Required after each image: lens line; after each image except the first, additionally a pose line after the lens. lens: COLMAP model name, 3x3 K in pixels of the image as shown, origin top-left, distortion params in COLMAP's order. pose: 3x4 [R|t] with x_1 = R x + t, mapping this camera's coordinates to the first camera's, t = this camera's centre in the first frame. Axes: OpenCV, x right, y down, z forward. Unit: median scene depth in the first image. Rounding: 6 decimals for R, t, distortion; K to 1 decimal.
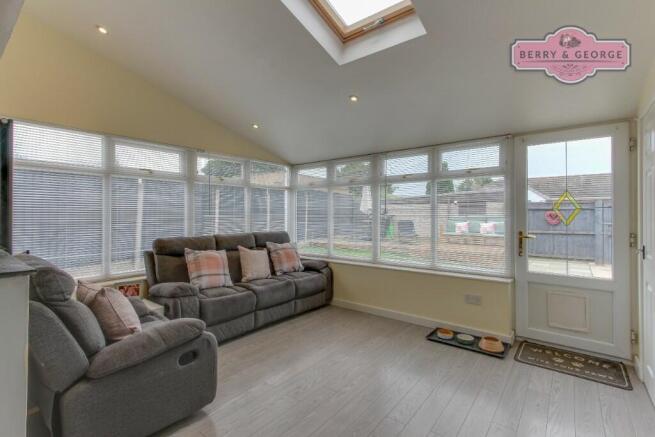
lens RADIAL K [[313.7, 0, 328.3], [0, 313.7, 215.6], [0, 0, 1]] dist [0.001712, 0.000701]
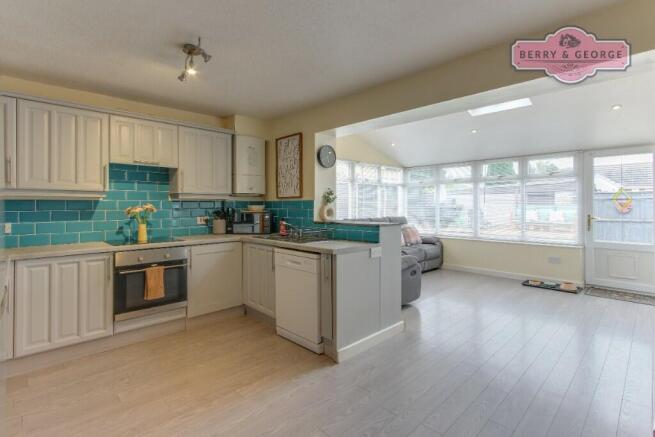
lens RADIAL K [[313.7, 0, 338.1], [0, 313.7, 207.3], [0, 0, 1]] dist [0.001712, 0.000701]
pose [[0.991794, -0.002924, -0.127810, -0.315896], [0.003507, 0.999984, 0.004339, 0.003384], [0.127796, -0.004751, 0.991789, -0.526317]]
